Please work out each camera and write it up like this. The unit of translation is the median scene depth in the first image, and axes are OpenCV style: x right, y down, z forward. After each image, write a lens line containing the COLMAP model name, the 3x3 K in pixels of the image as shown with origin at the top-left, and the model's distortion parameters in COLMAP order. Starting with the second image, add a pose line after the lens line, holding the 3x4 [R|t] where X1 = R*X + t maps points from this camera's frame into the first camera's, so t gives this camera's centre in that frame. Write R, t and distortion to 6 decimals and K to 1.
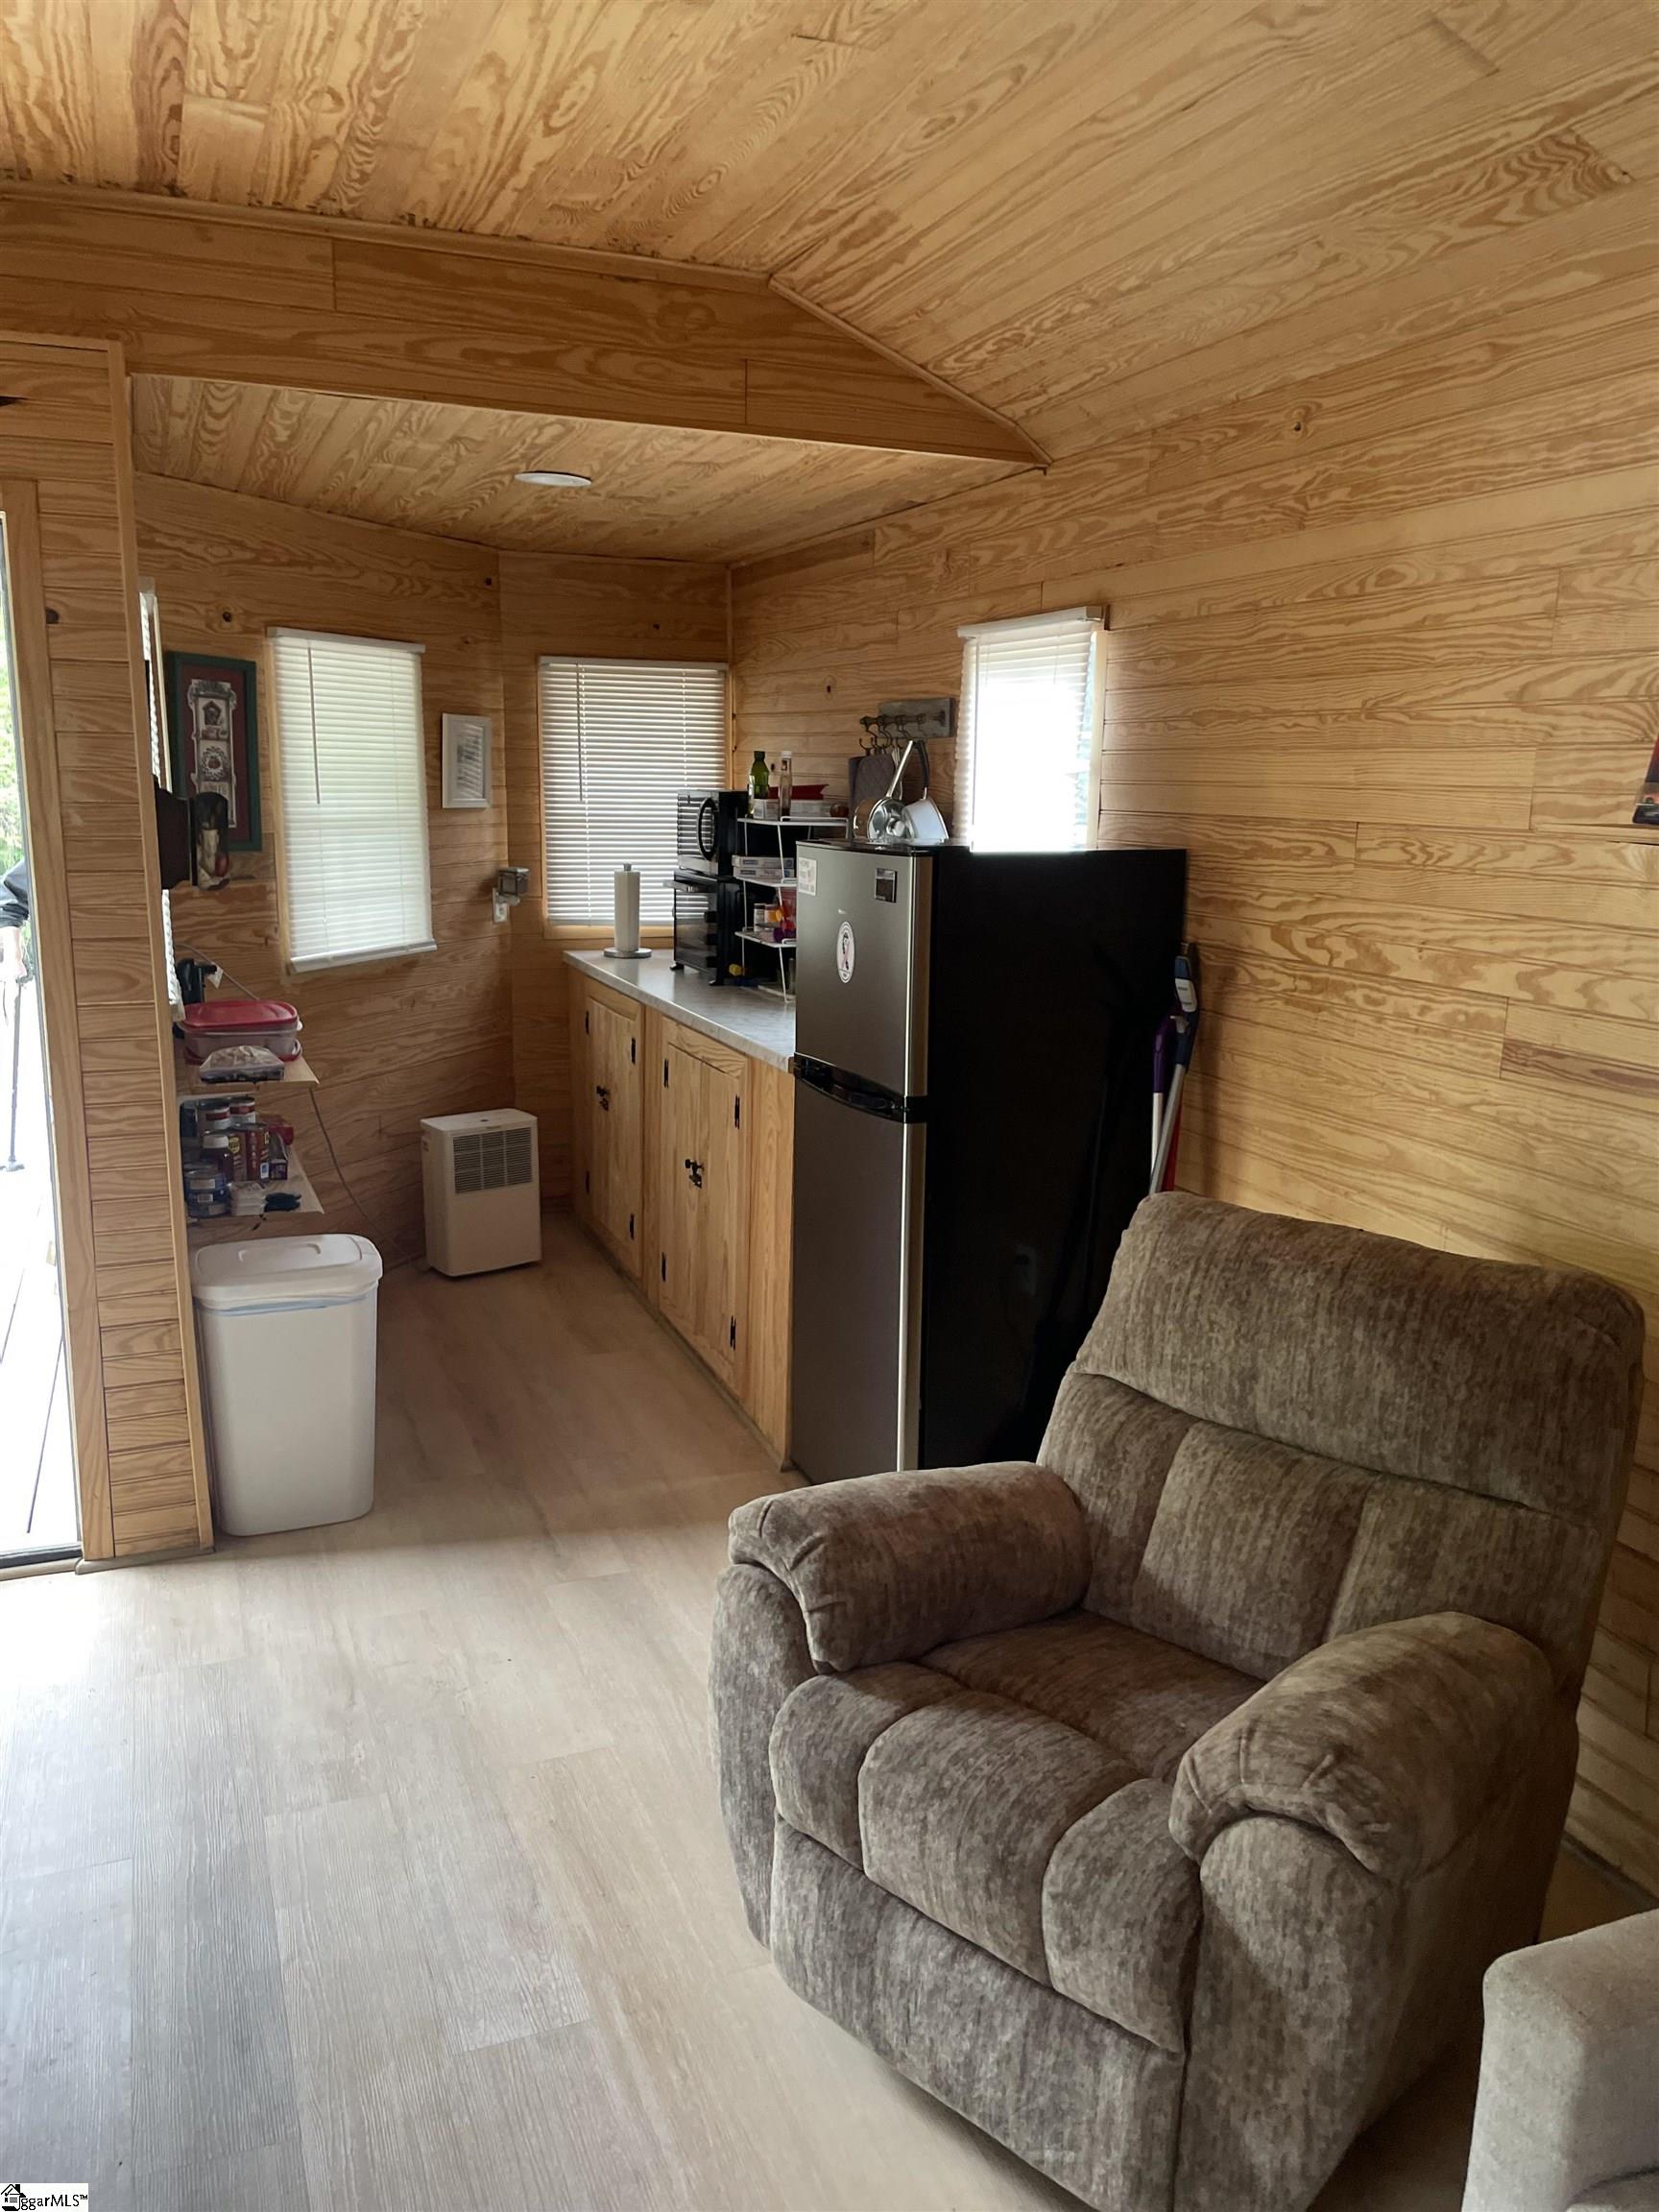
lens RADIAL K [[1693.7, 0, 829.5], [0, 1693.7, 1106.0], [0, 0, 1]] dist [0.093909, -0.120210]
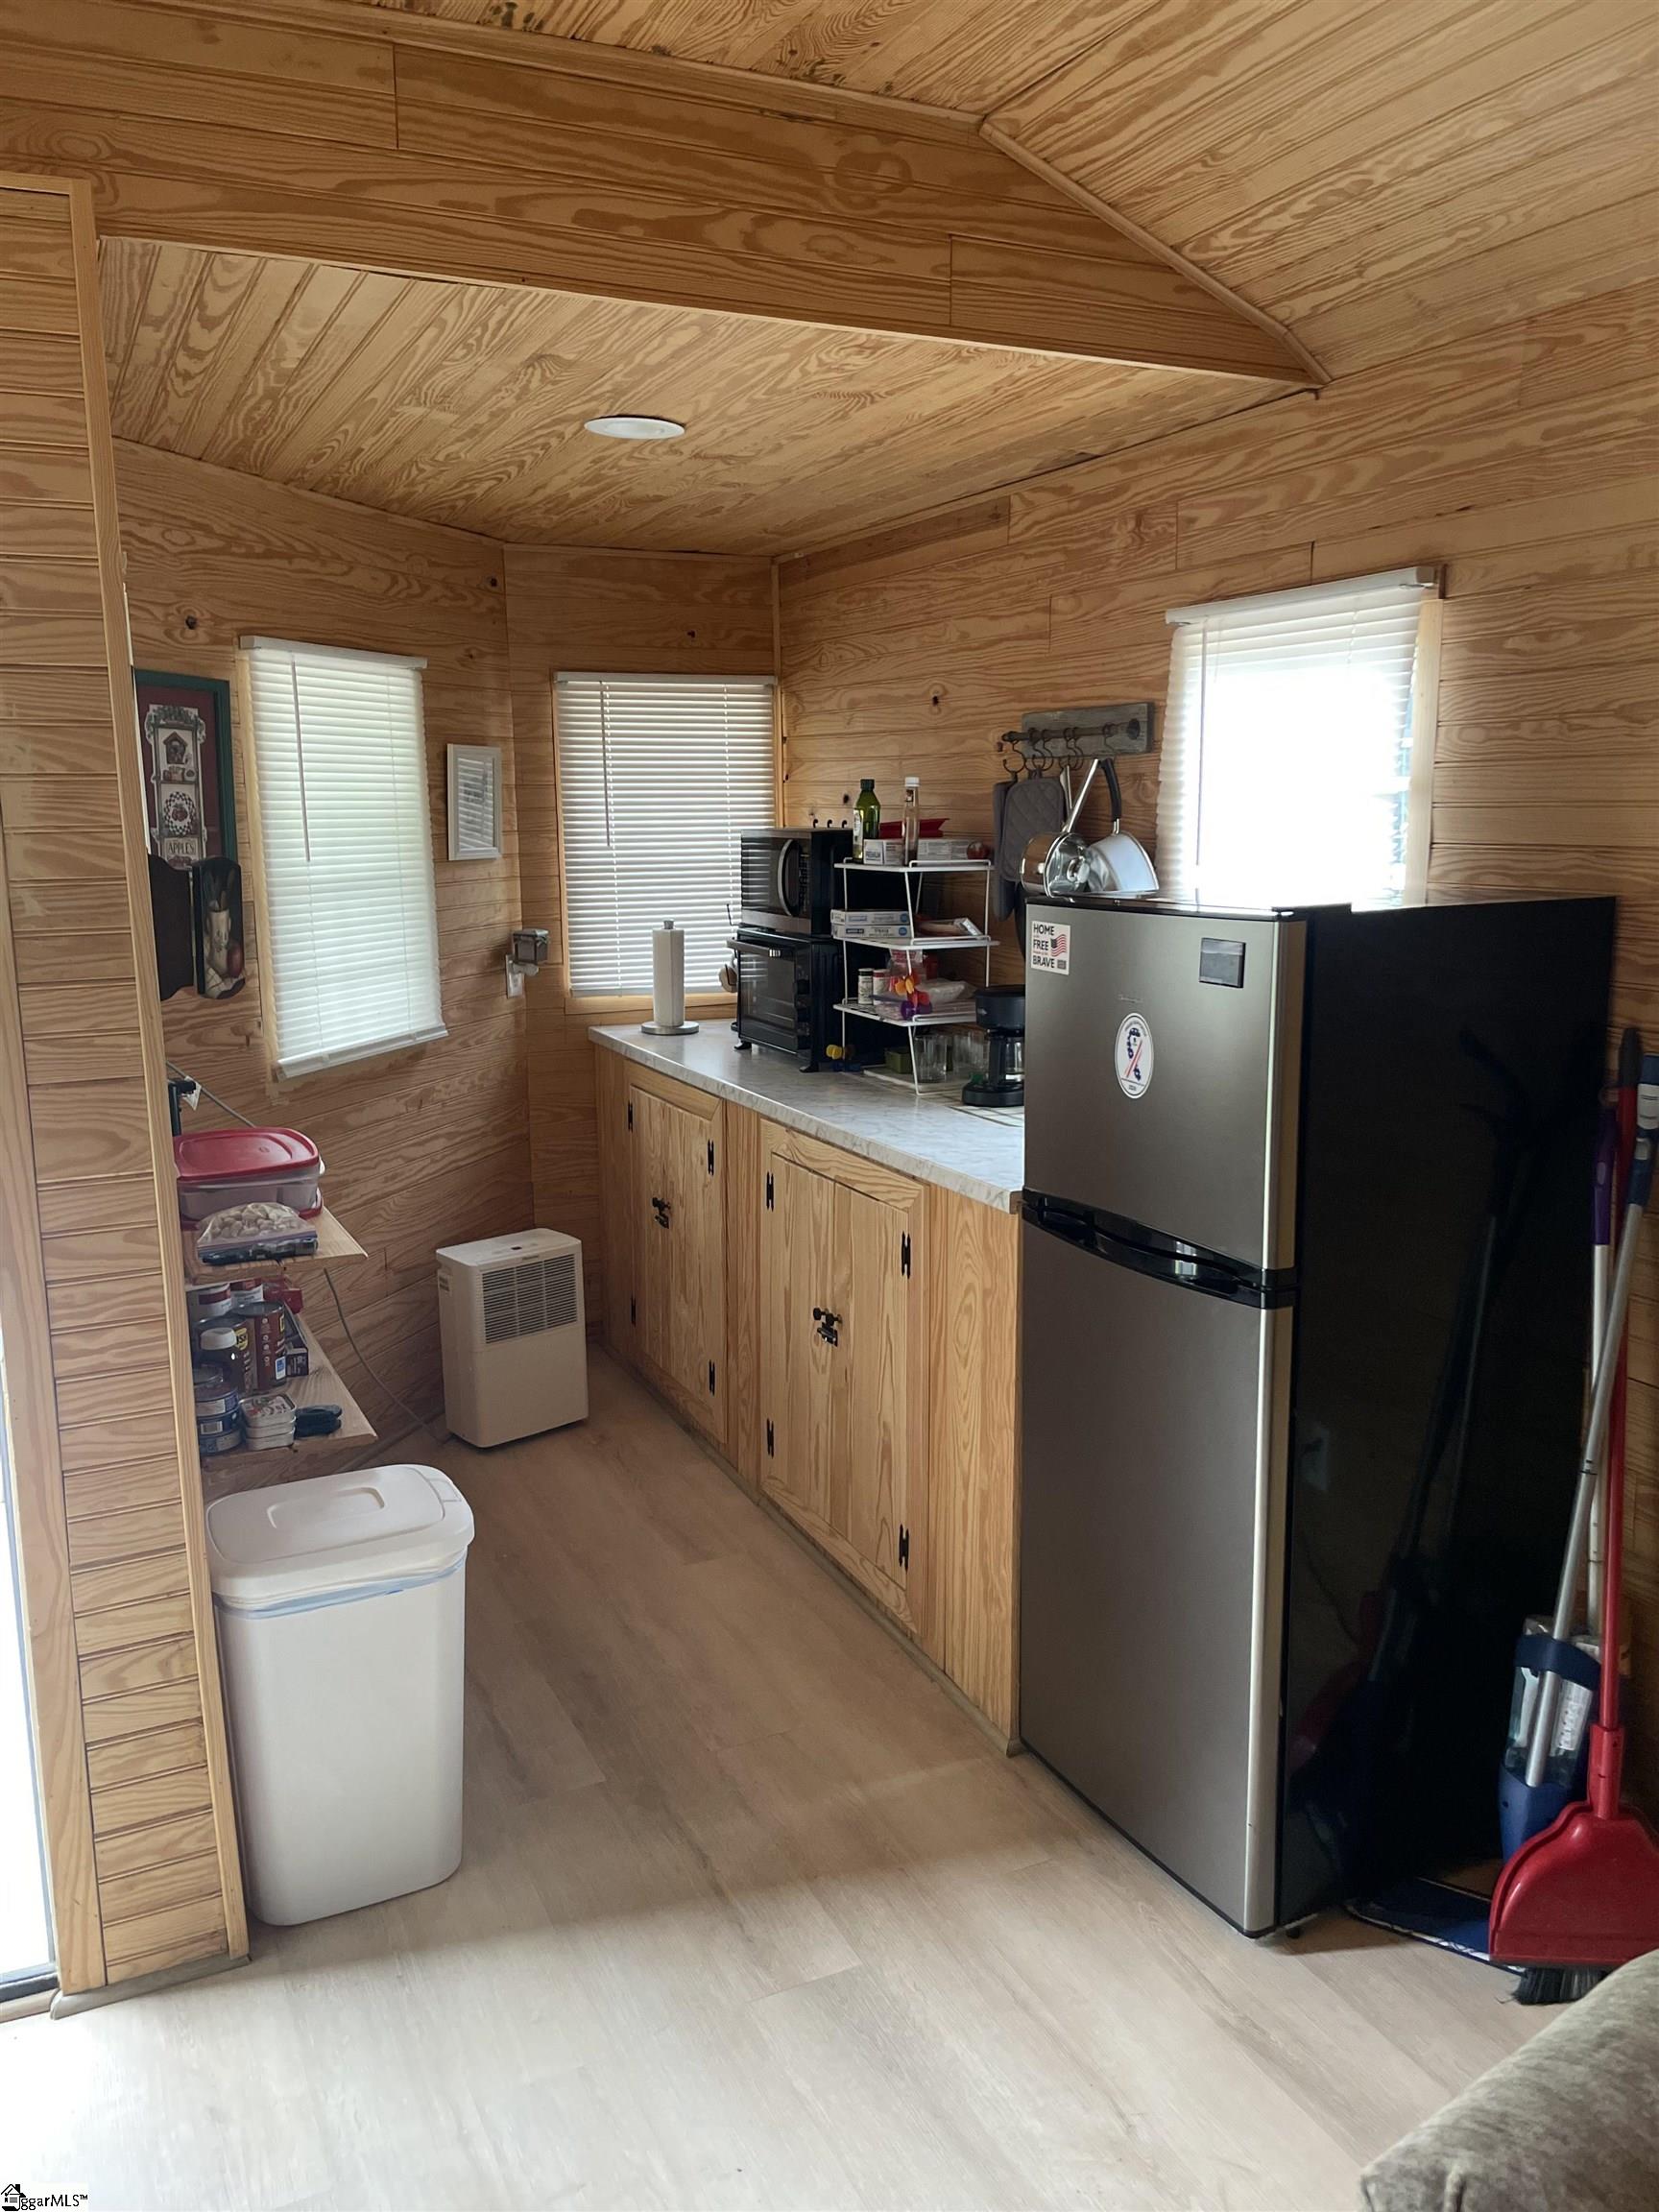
lens RADIAL K [[1691.4, 0, 802.6], [0, 1691.4, 1099.2], [0, 0, 1]] dist [0.091464, -0.119637]
pose [[0.998224, -0.034287, 0.048711, -0.141506], [0.035265, 0.999190, -0.019363, -0.055463], [-0.048008, 0.021047, 0.998625, 0.262472]]
